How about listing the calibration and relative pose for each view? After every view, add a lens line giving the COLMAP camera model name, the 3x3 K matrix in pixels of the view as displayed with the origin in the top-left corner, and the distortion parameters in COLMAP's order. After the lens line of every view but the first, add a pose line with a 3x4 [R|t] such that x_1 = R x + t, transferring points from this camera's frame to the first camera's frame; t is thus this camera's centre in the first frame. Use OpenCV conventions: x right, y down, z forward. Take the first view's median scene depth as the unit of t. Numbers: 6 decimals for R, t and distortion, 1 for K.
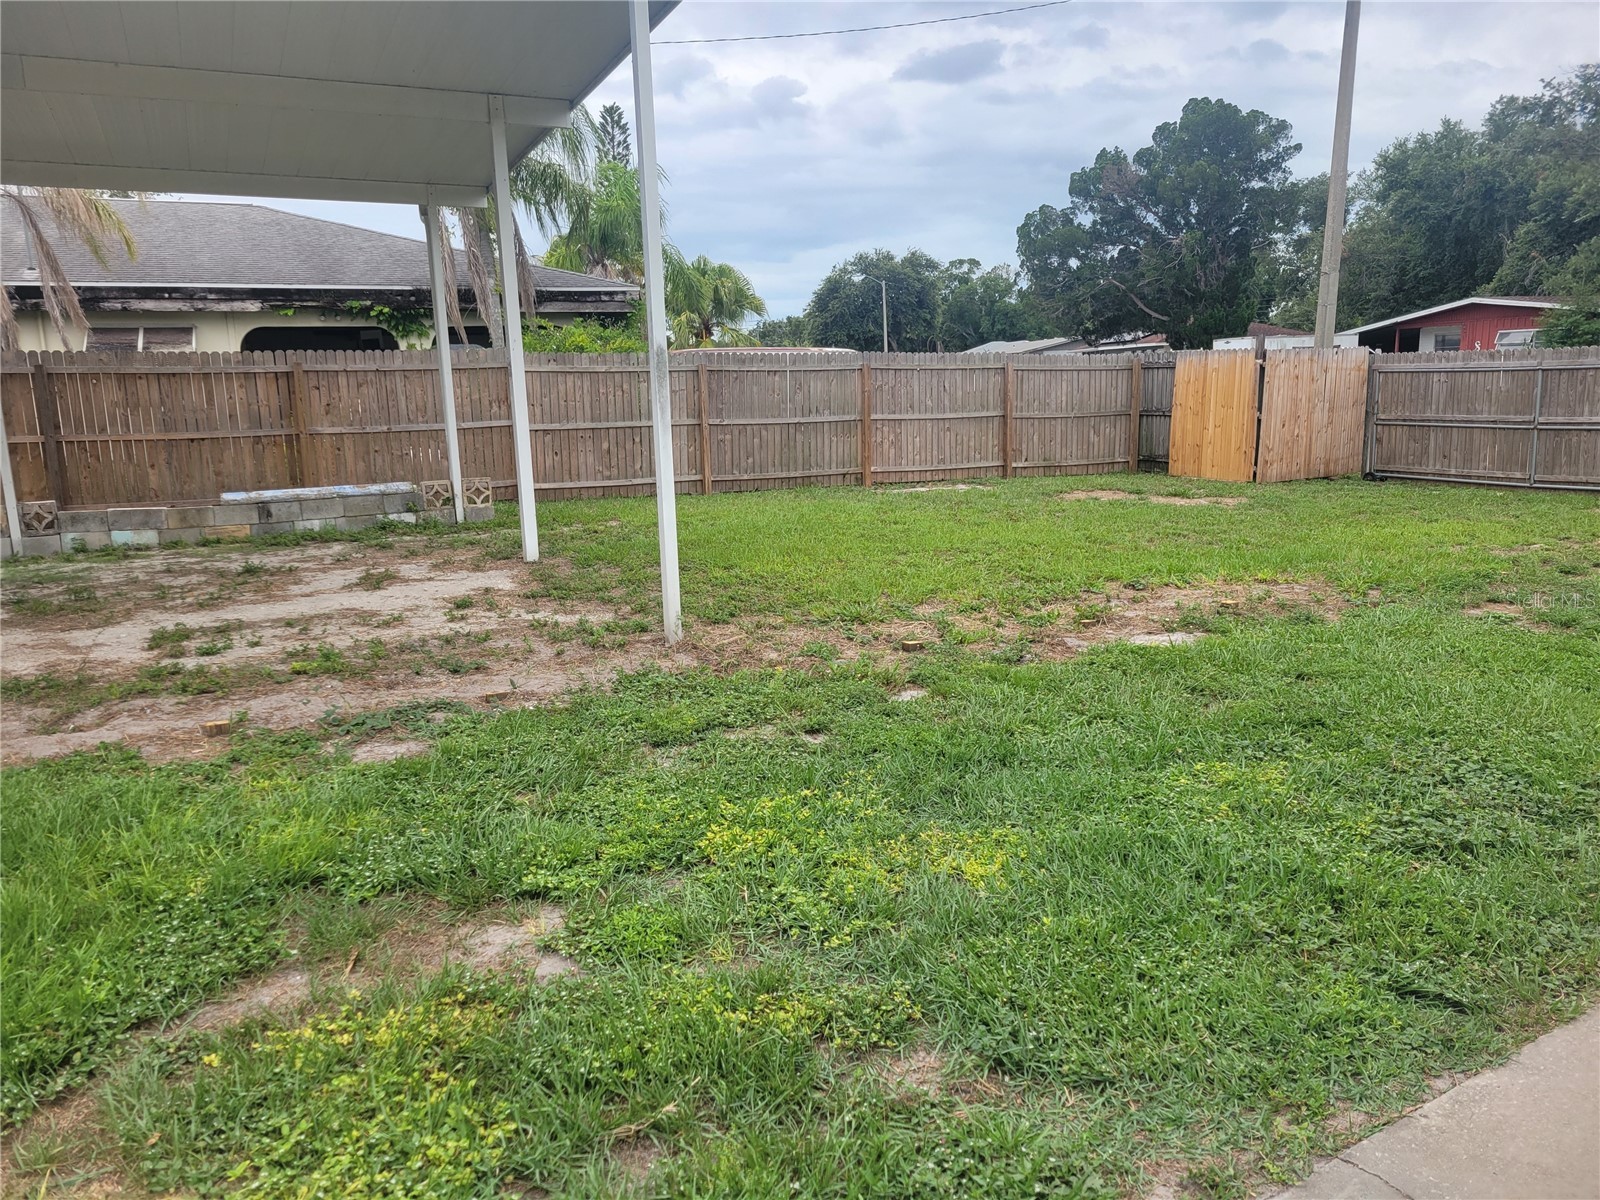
lens RADIAL K [[1203.1, 0, 794.8], [0, 1203.1, 611.2], [0, 0, 1]] dist [0.056919, -0.028002]
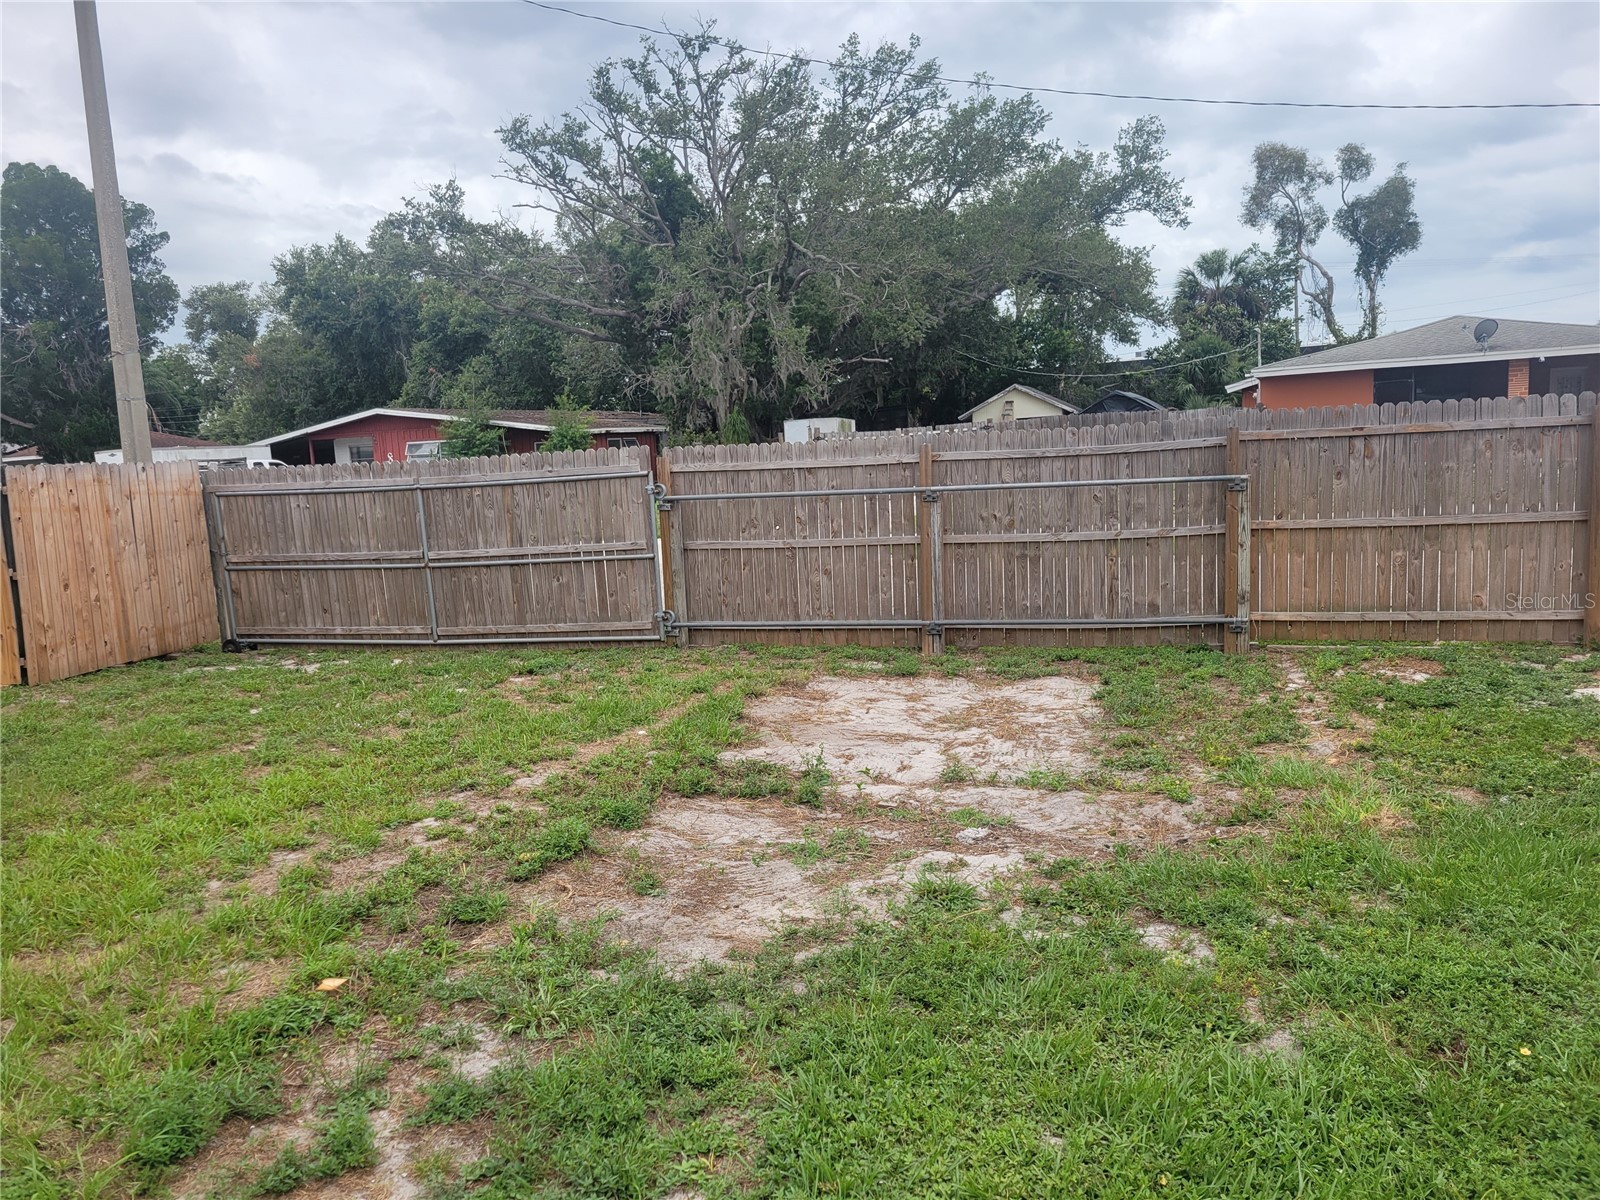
lens RADIAL K [[1203.1, 0, 794.8], [0, 1203.1, 611.2], [0, 0, 1]] dist [0.056919, -0.028002]
pose [[0.695057, -0.108832, 0.710669, 0.208485], [0.171661, 0.985009, -0.017045, -0.063618], [-0.698160, 0.133841, 0.703320, 0.293475]]
